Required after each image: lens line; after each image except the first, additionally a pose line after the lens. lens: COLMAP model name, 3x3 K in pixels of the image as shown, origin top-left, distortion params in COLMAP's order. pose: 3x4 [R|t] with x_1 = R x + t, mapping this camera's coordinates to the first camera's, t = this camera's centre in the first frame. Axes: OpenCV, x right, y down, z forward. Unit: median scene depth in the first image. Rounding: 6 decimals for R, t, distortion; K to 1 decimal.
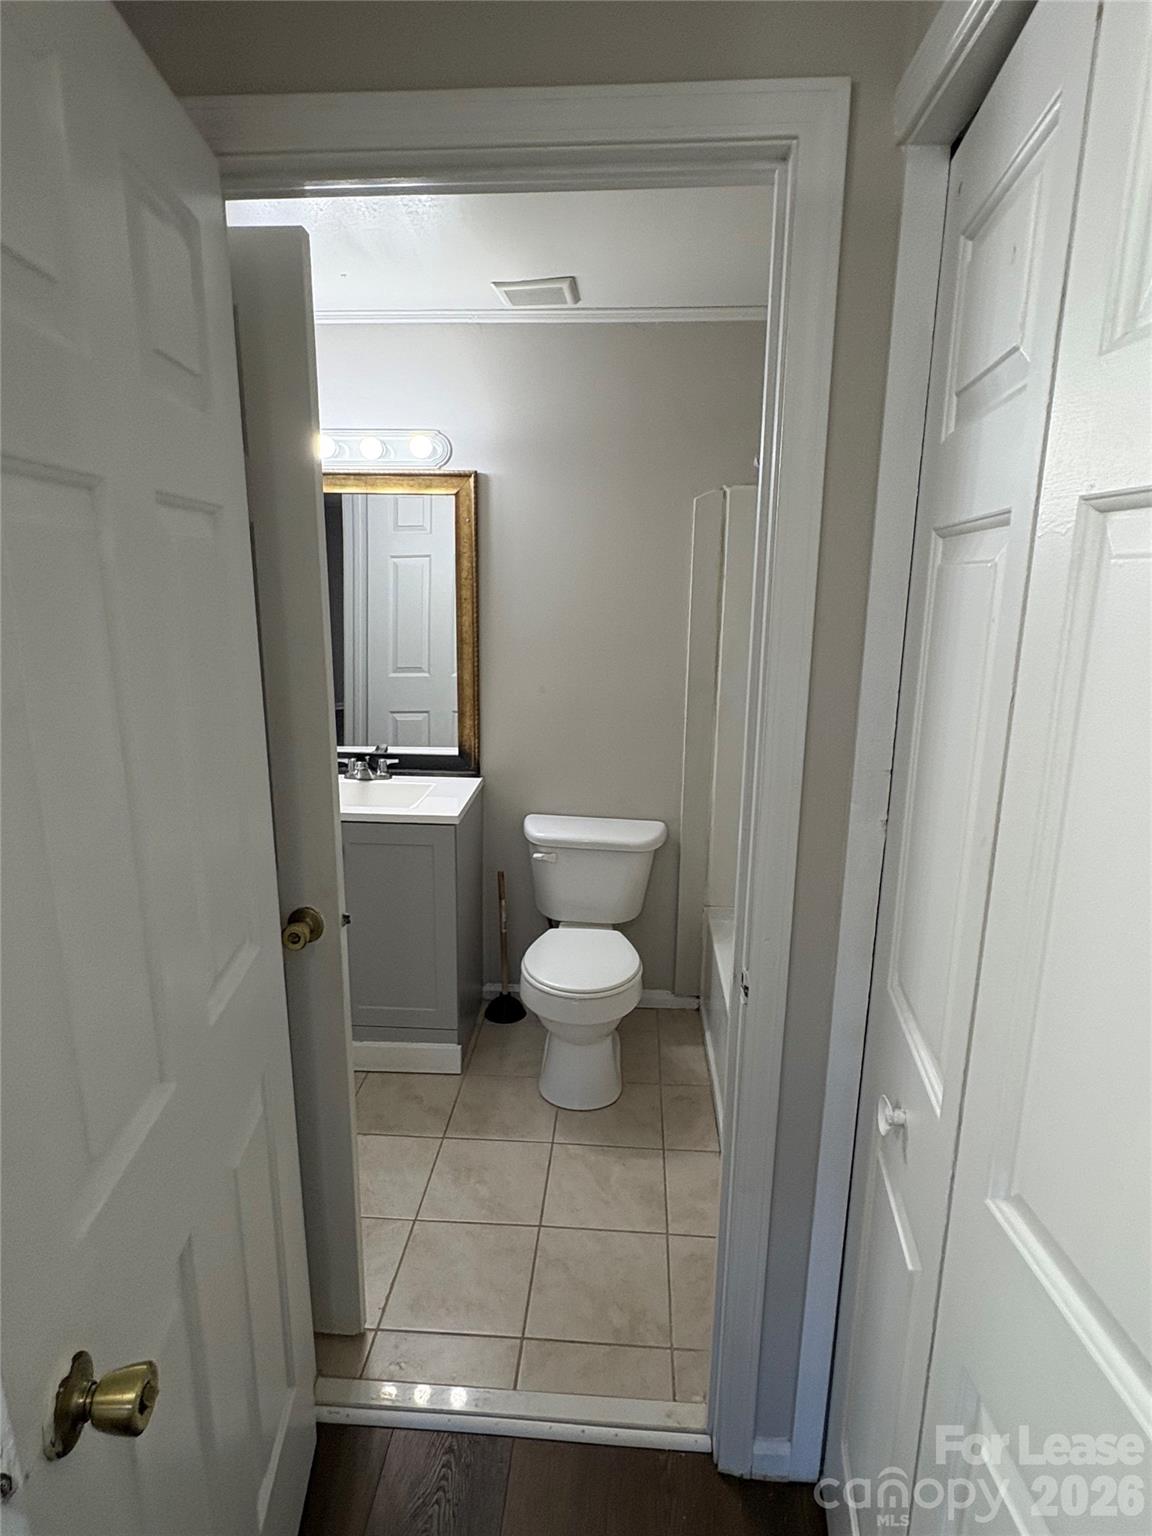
lens RADIAL K [[839.5, 0, 577.2], [0, 839.5, 772.5], [0, 0, 1]] dist [-0.006382, 0.001311]
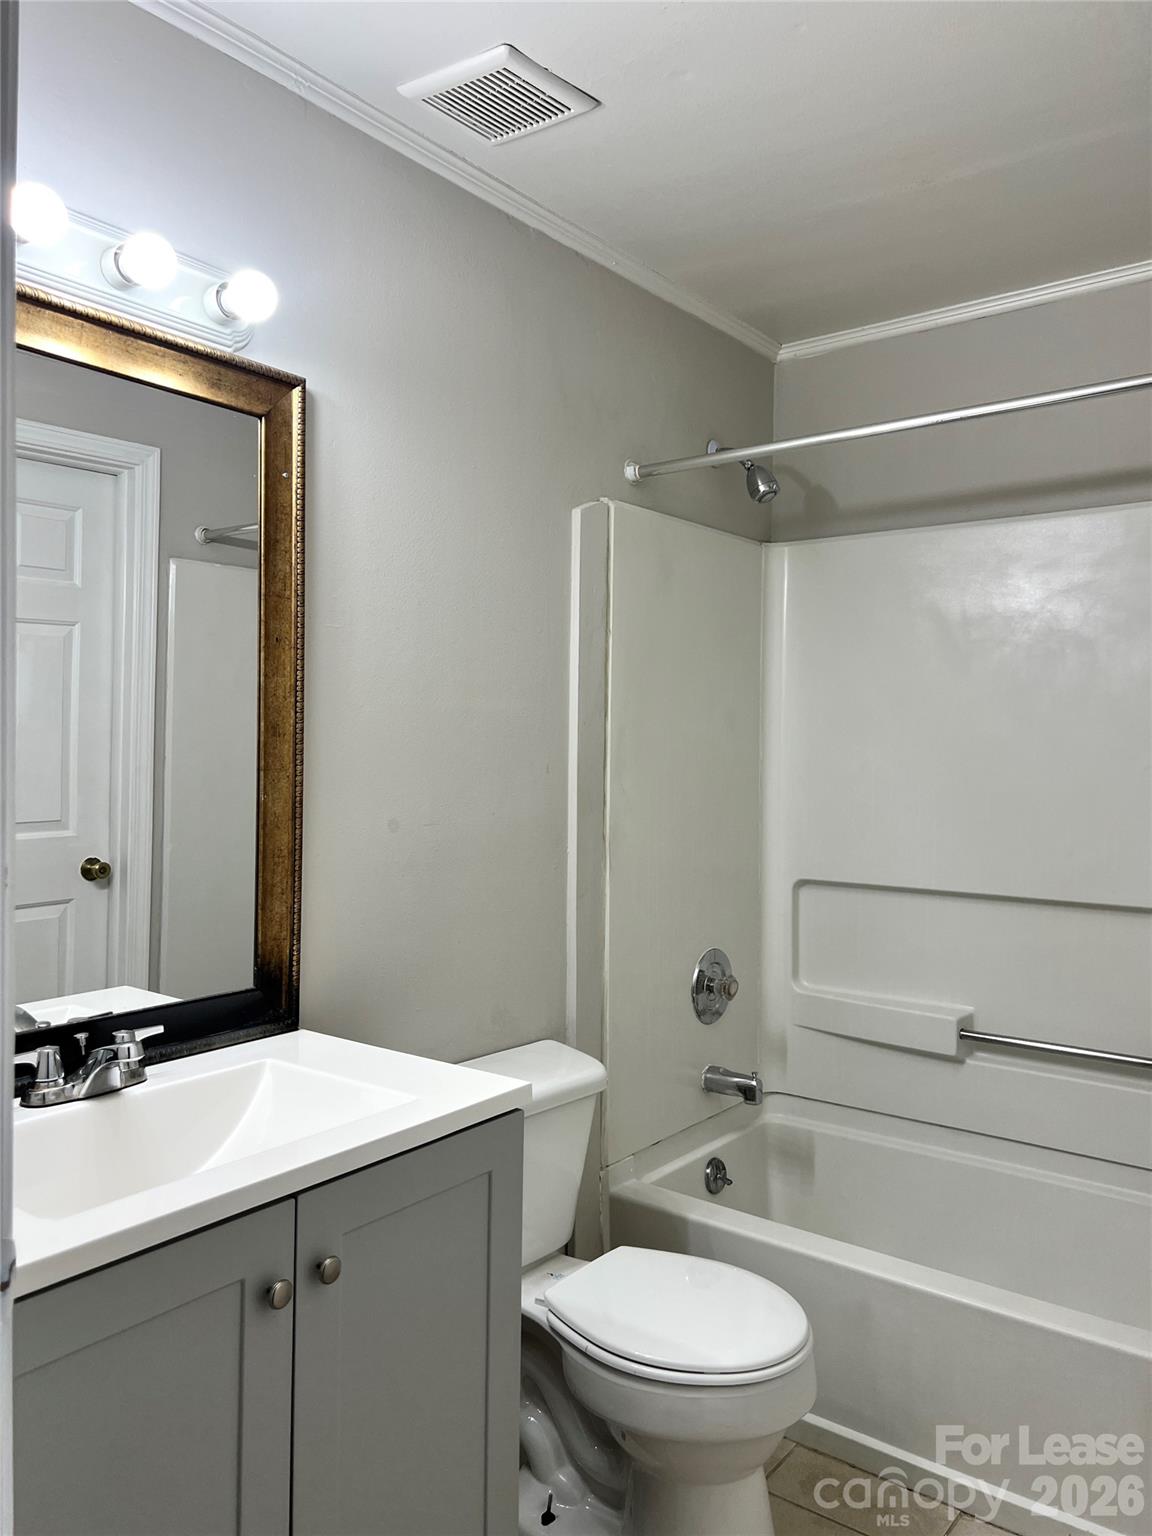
lens RADIAL K [[1156.6, 0, 584.2], [0, 1156.6, 765.8], [0, 0, 1]] dist [0.023724, -0.022154]
pose [[0.553950, -0.019819, 0.832314, -0.597578], [0.174859, 0.980188, -0.093038, -0.052376], [-0.813980, 0.197076, 0.546440, 0.555112]]
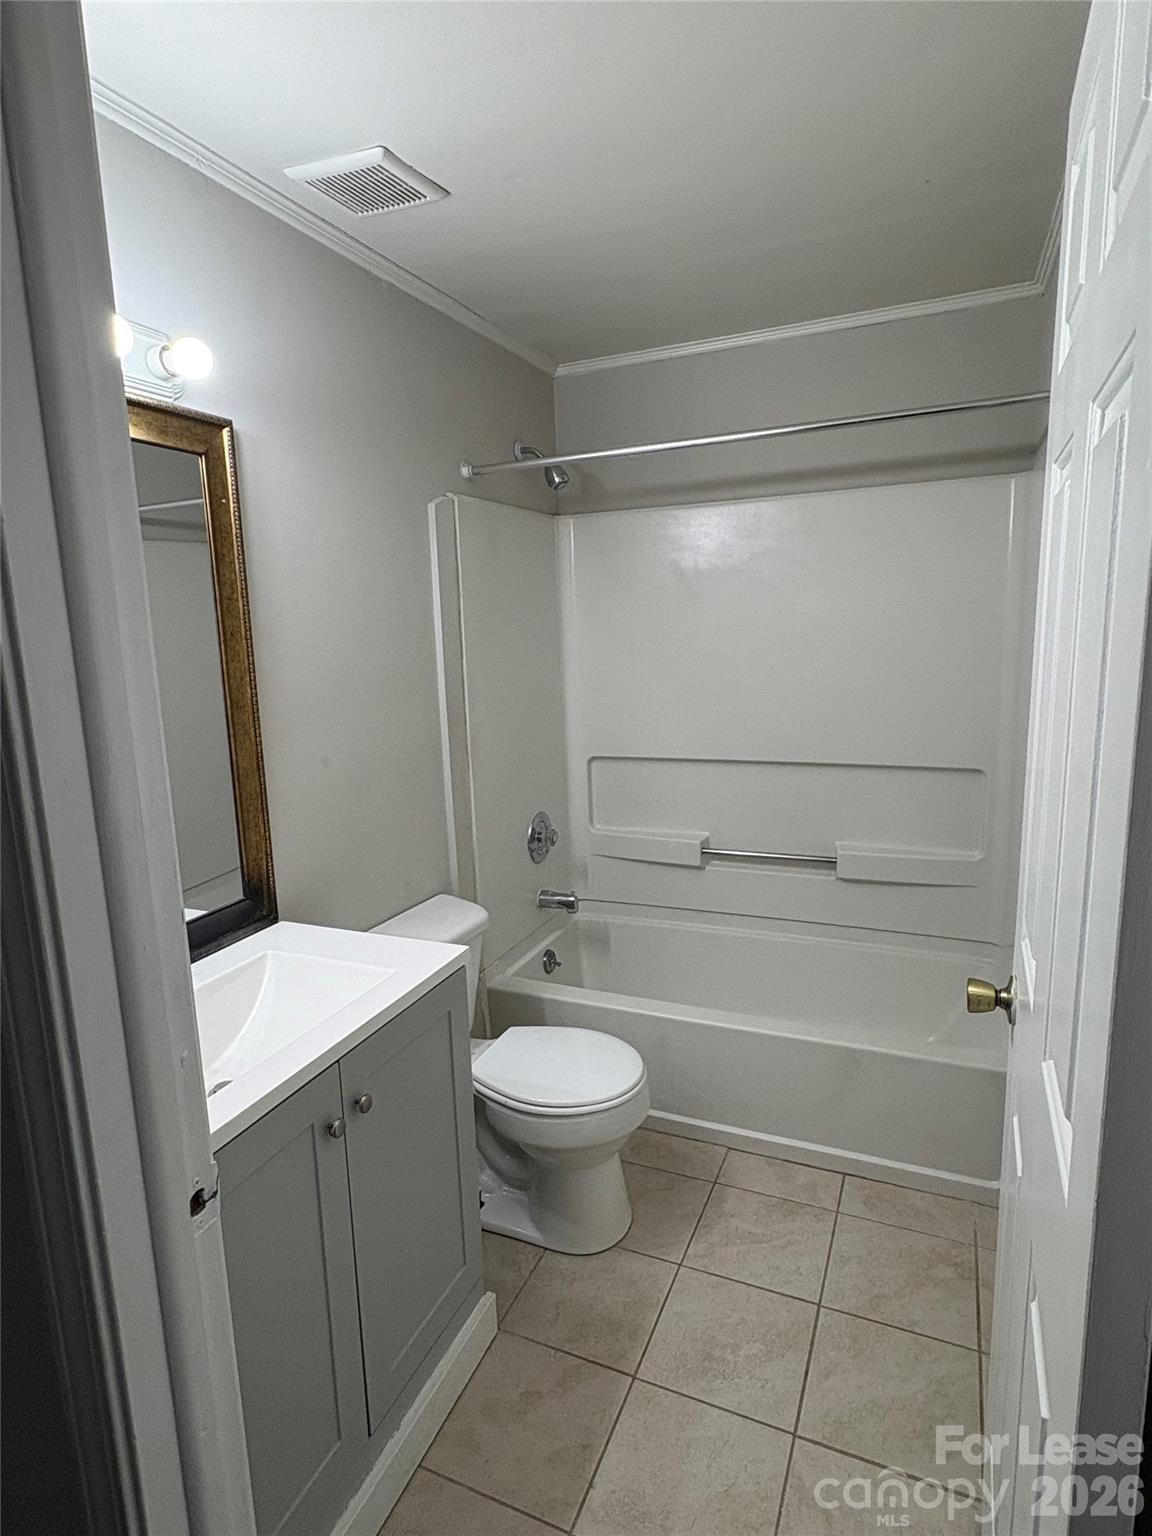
lens RADIAL K [[839.5, 0, 579.9], [0, 839.5, 761.6], [0, 0, 1]] dist [-0.006382, 0.001311]
pose [[0.331285, -0.180300, 0.926144, -0.643468], [0.238394, 0.965720, 0.102730, -0.127758], [-0.912917, 0.186755, 0.362911, 0.607767]]
